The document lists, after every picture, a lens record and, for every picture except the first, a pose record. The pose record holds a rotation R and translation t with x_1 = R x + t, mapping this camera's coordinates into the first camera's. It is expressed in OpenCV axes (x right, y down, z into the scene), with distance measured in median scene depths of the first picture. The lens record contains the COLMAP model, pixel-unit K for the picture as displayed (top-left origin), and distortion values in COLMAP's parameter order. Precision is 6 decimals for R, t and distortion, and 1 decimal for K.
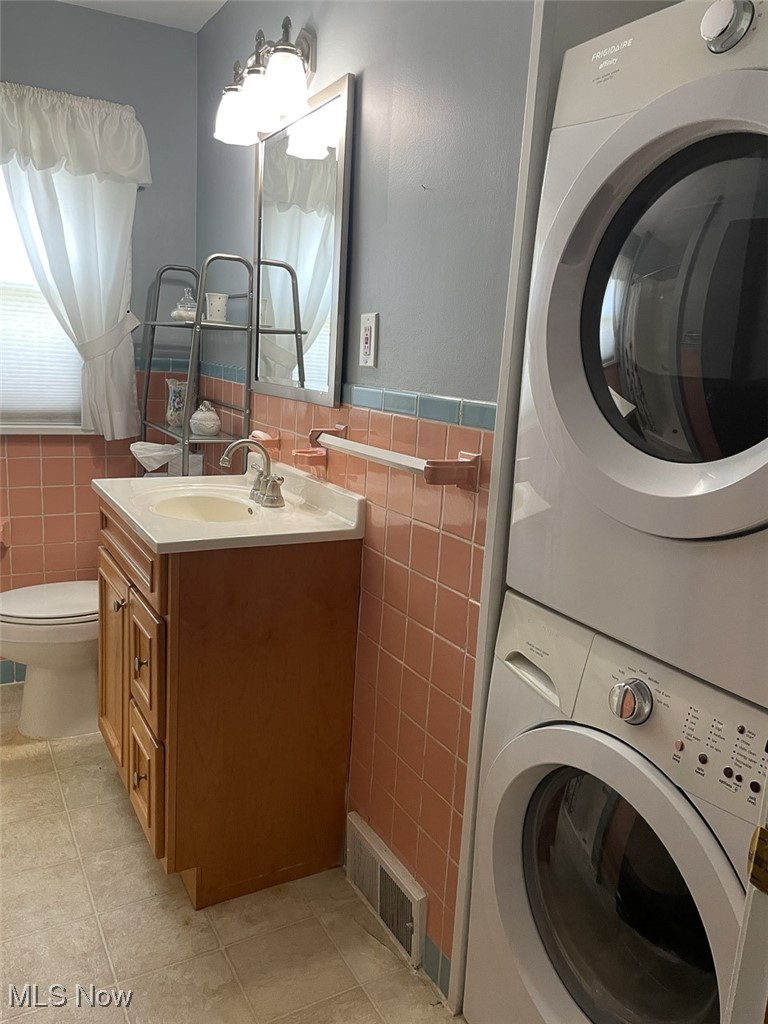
lens RADIAL K [[769.7, 0, 384.0], [0, 769.7, 512.0], [0, 0, 1]] dist [0.084156, -0.123391]
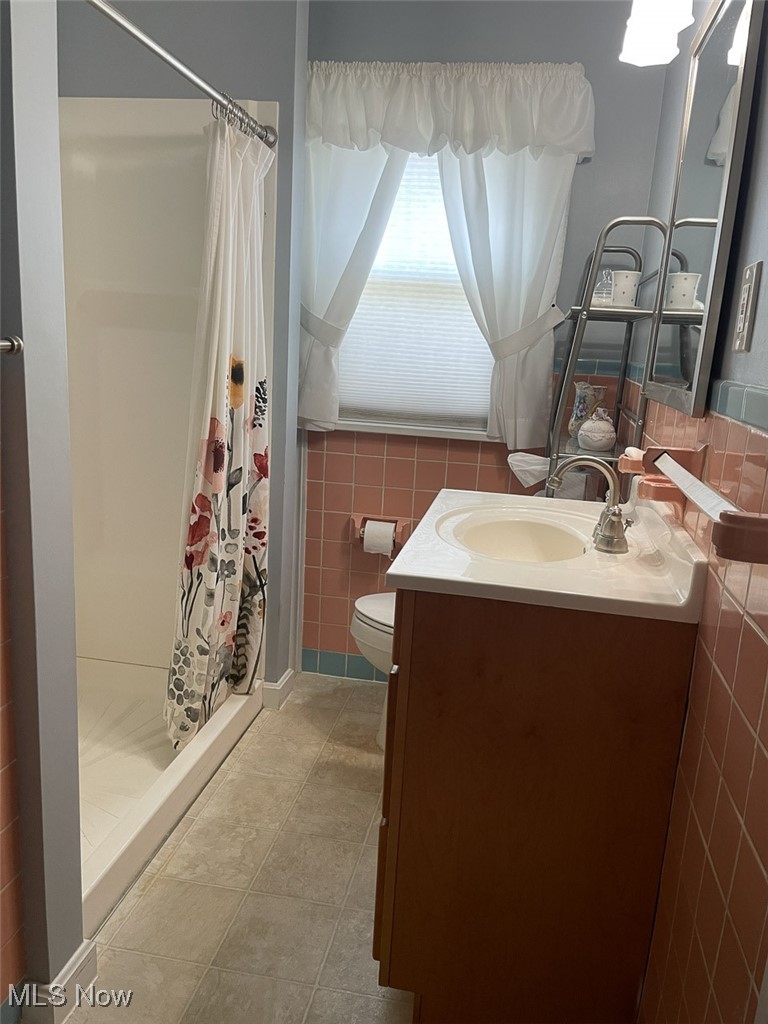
lens RADIAL K [[769.7, 0, 384.0], [0, 769.7, 512.0], [0, 0, 1]] dist [0.084156, -0.123391]
pose [[0.763754, 0.127719, -0.632746, 0.119533], [-0.143116, 0.989339, 0.026949, -0.026201], [0.629442, 0.069974, 0.773890, 0.242884]]
